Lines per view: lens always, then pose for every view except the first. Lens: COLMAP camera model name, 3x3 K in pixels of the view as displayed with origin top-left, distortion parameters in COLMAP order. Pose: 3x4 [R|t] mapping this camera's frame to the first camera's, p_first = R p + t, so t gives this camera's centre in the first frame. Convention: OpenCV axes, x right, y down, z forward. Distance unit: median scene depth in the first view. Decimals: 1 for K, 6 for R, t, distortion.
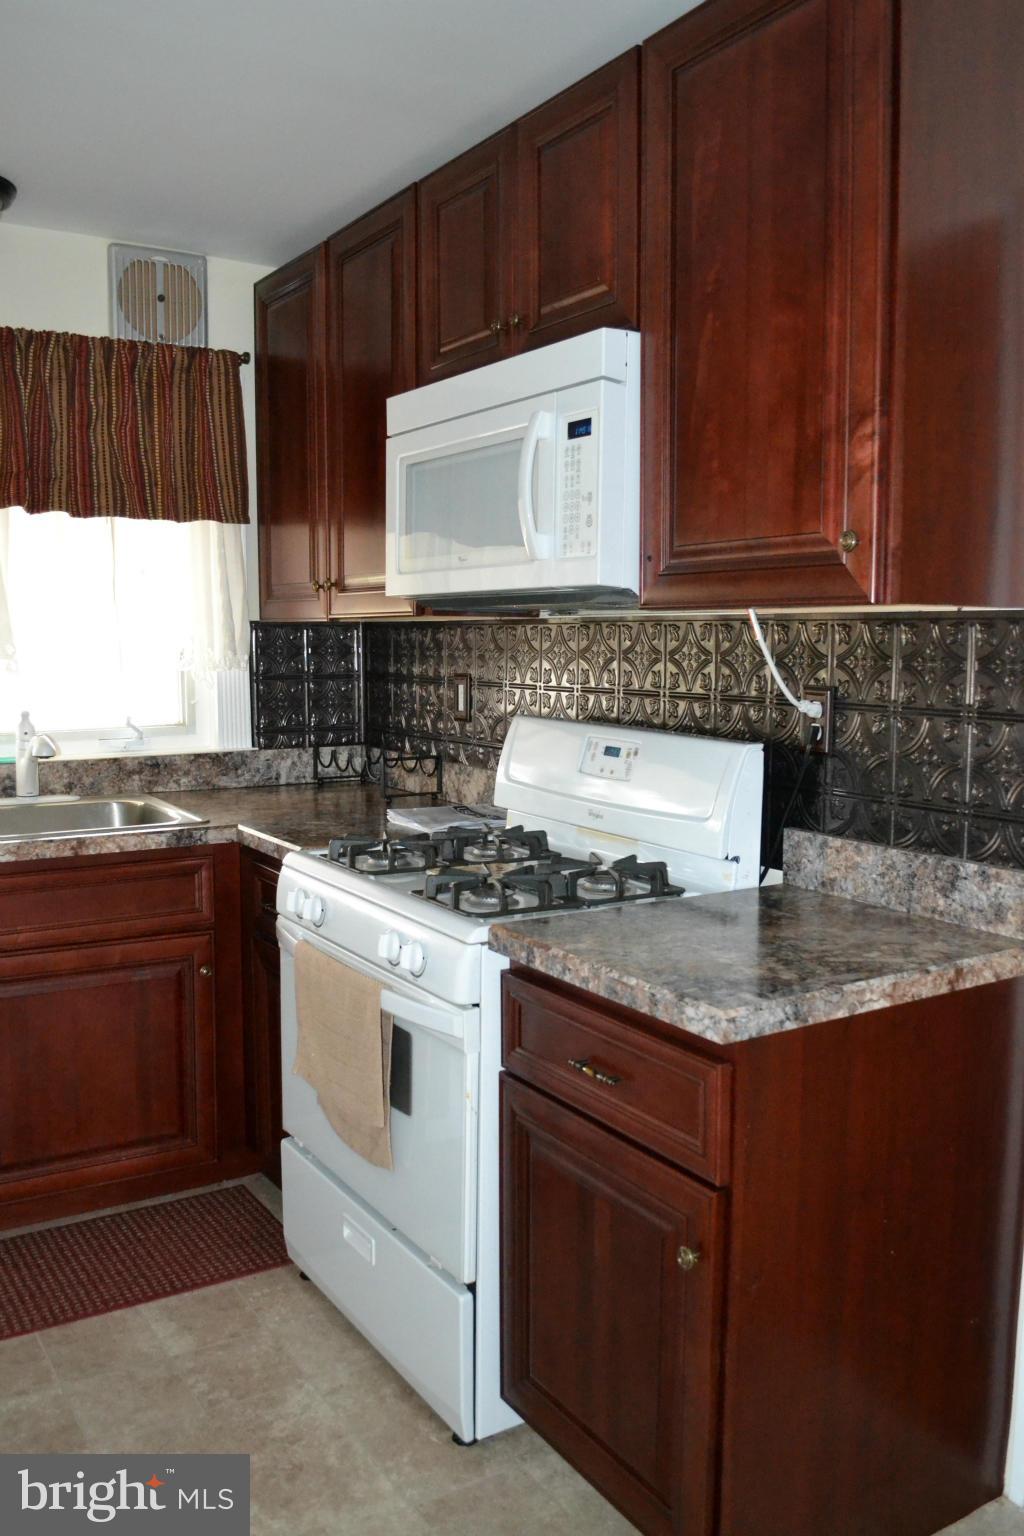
lens RADIAL K [[1286.1, 0, 520.8], [0, 1286.1, 776.0], [0, 0, 1]] dist [-0.071349, -0.004326]
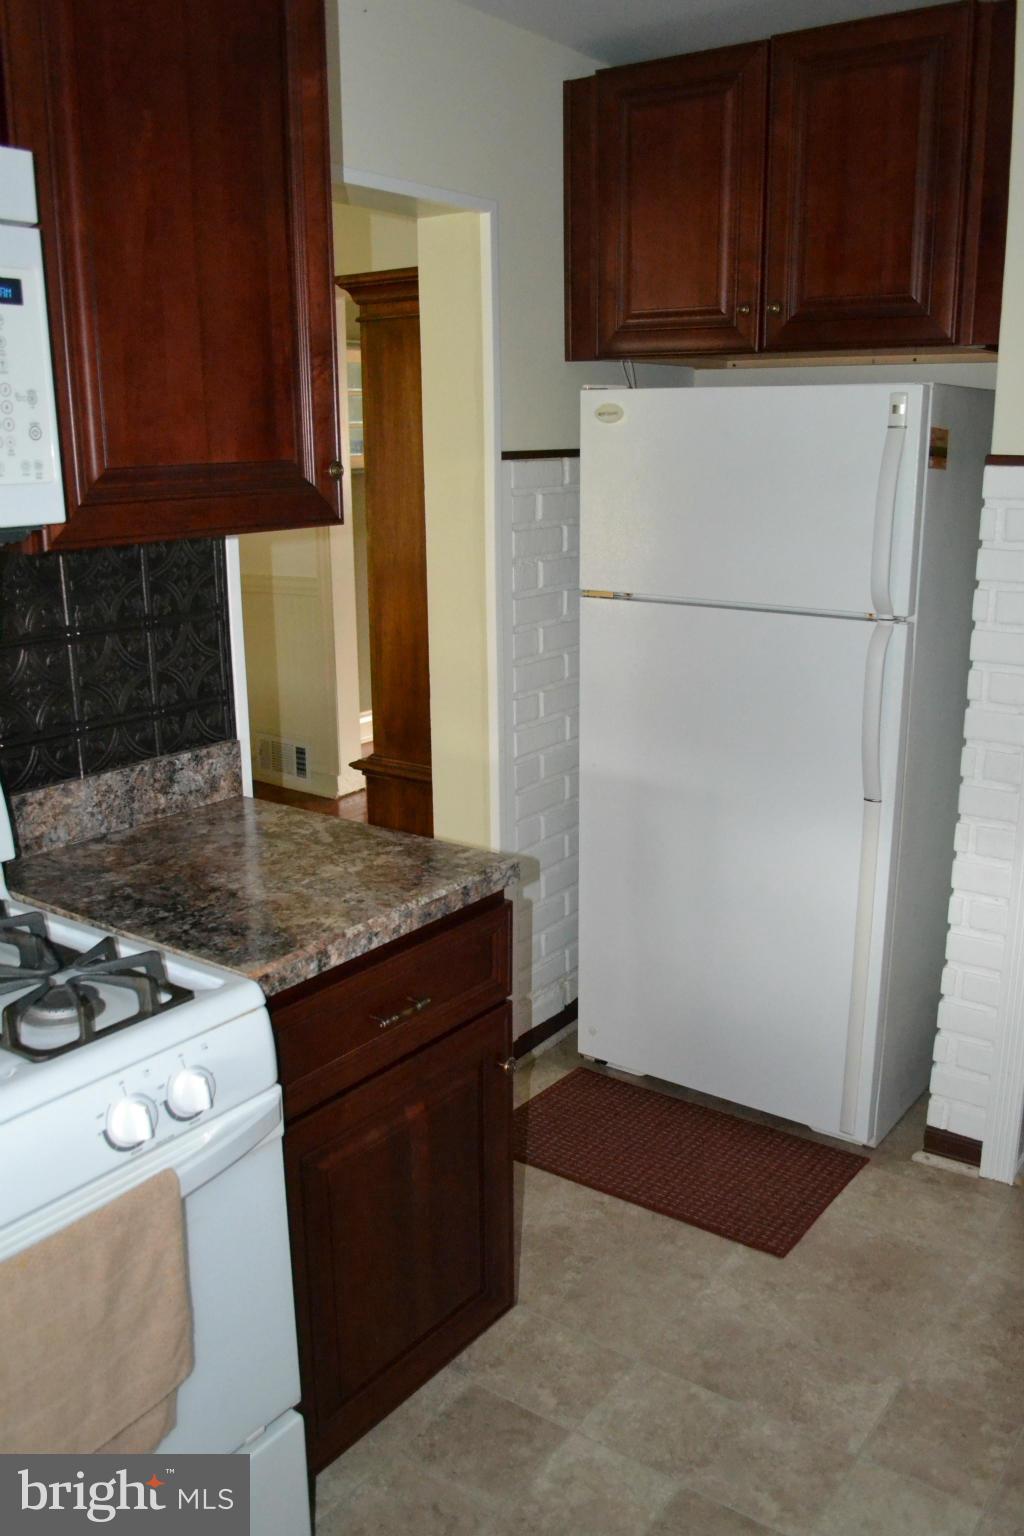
lens RADIAL K [[1234.8, 0, 512.0], [0, 1234.8, 768.0], [0, 0, 1]] dist [-0.068195, -0.004015]
pose [[-0.336550, -0.236147, 0.911575, -0.565147], [0.123222, 0.948678, 0.291251, -0.153765], [-0.933569, 0.210346, -0.290179, 0.819533]]
